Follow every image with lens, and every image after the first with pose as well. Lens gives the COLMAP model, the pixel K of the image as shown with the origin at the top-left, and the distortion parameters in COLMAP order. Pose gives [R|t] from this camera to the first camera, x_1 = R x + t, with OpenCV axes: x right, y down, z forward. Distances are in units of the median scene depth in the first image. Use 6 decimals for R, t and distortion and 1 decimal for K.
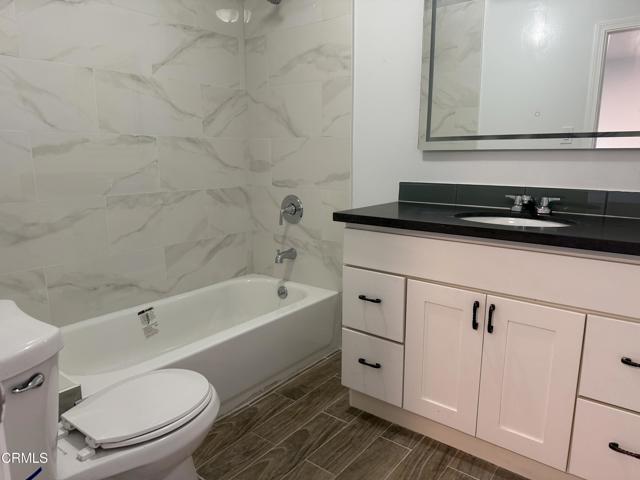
lens RADIAL K [[443.5, 0, 320.0], [0, 443.5, 240.0], [0, 0, 1]] dist [-0.006078, -0.001333]
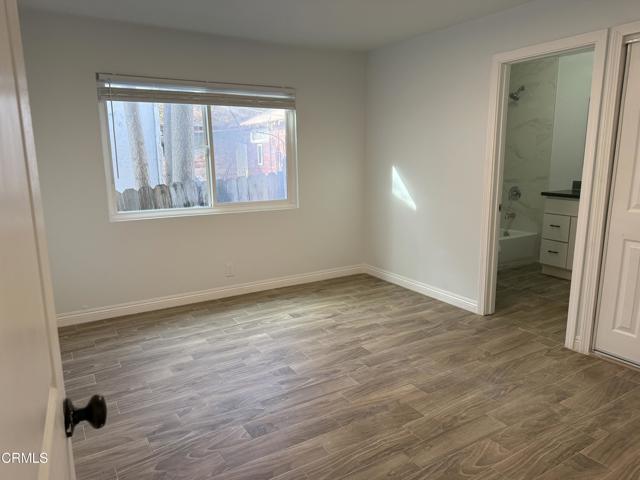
lens RADIAL K [[443.5, 0, 320.0], [0, 443.5, 240.0], [0, 0, 1]] dist [-0.006078, -0.001333]
pose [[0.928857, 0.062421, -0.365143, -0.167010], [-0.060199, 0.998033, 0.017477, 0.199025], [0.365515, 0.005748, 0.930788, -1.501669]]
